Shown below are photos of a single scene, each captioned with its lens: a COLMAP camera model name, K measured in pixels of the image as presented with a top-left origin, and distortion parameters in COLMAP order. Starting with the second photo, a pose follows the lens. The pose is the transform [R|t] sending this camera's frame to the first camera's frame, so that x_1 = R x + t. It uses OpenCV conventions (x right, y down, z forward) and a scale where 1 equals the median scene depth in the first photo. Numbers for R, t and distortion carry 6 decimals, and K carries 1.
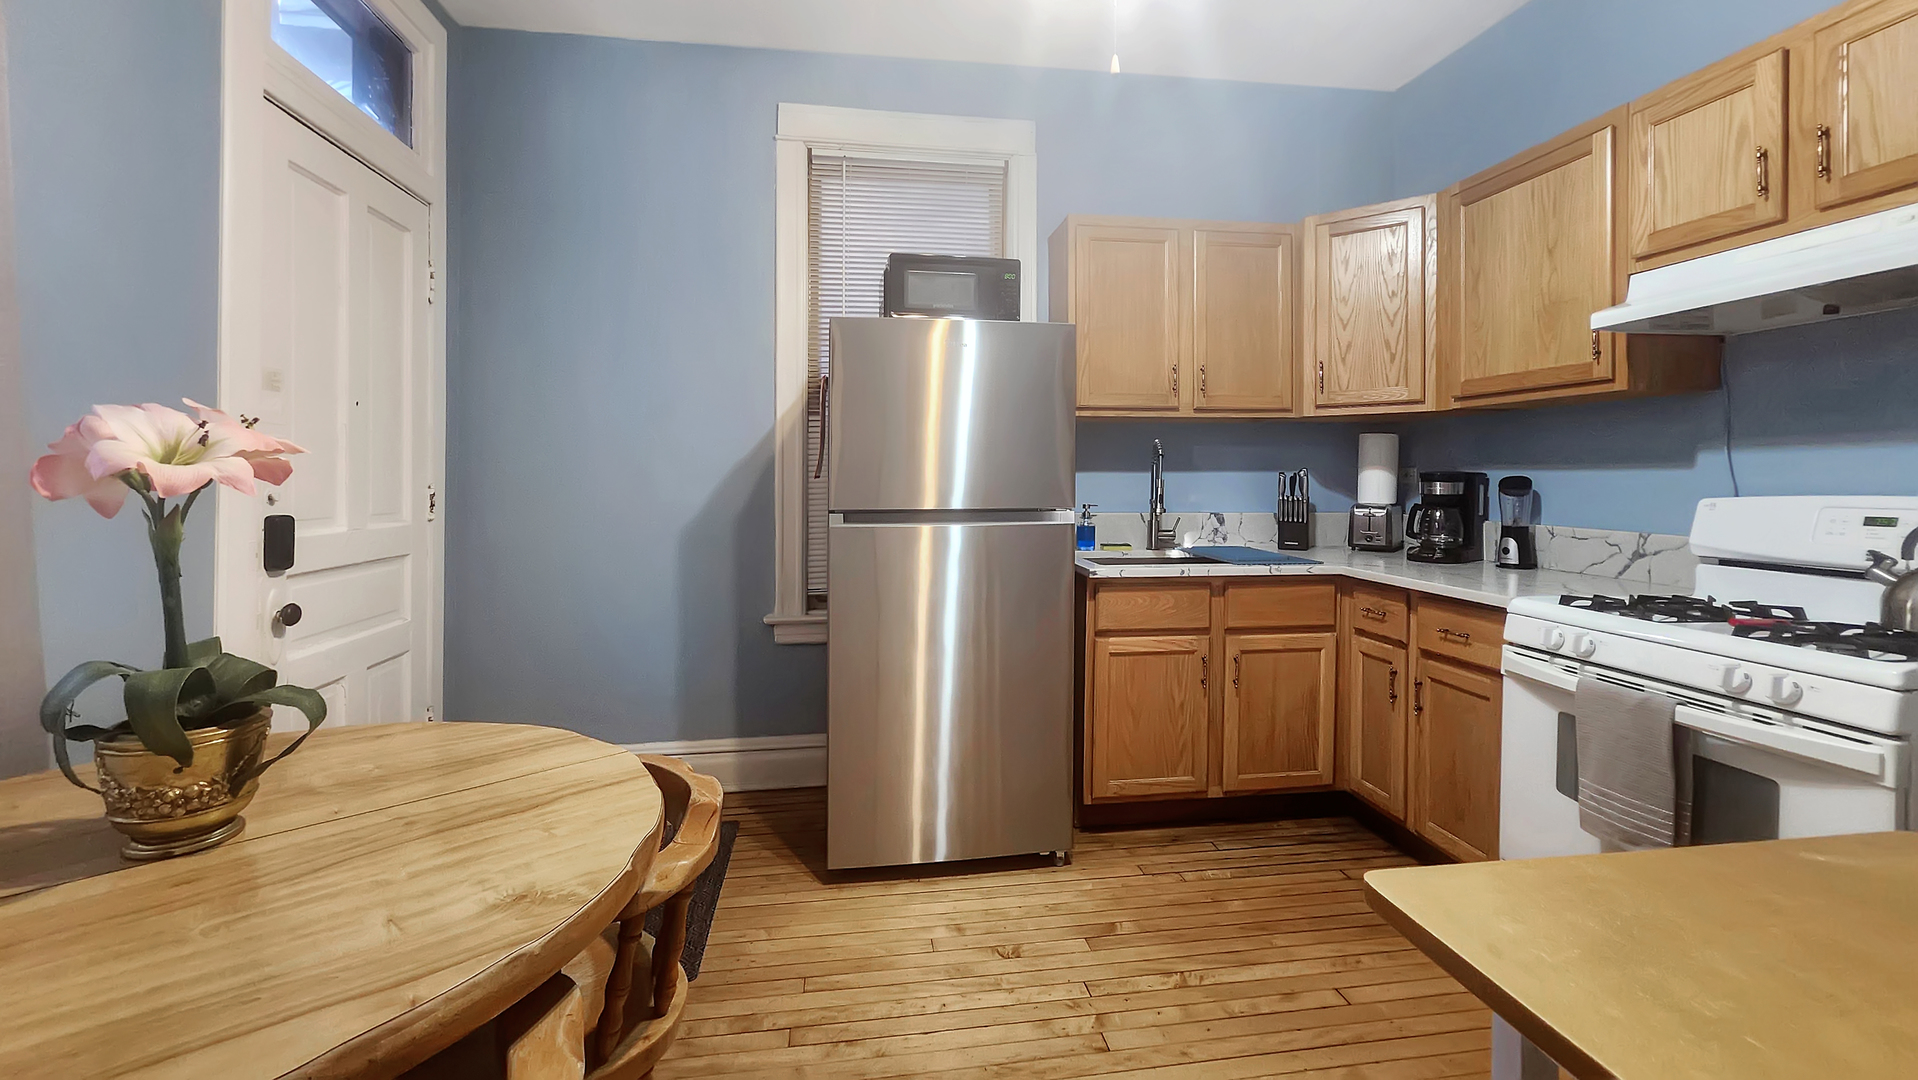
lens RADIAL K [[786.2, 0, 952.0], [0, 786.2, 574.6], [0, 0, 1]] dist [0.002074, -0.000053]
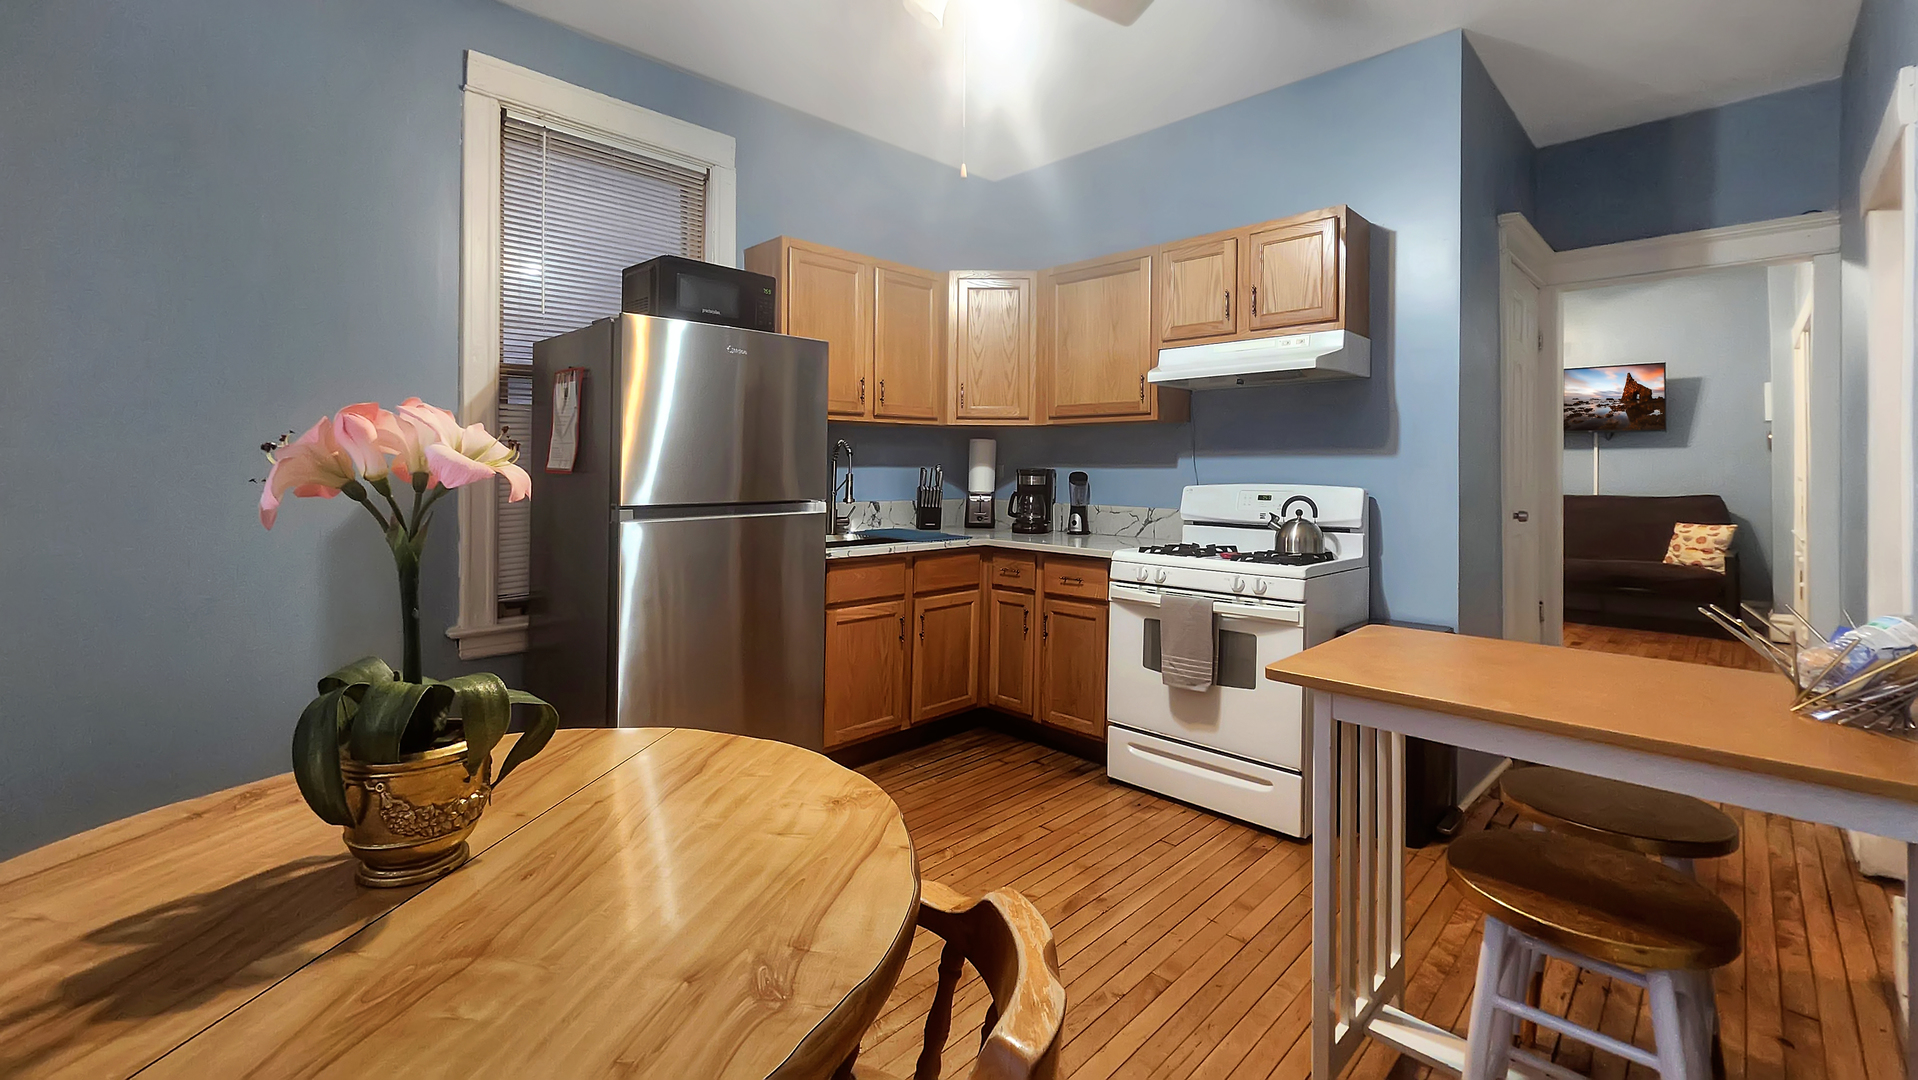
lens RADIAL K [[779.5, 0, 955.7], [0, 779.5, 610.1], [0, 0, 1]] dist [0.000999, 0.000008]
pose [[0.802612, -0.103456, 0.587461, -0.383130], [0.069797, 0.994368, 0.079757, 0.000173], [-0.592404, -0.023011, 0.805313, -0.055261]]
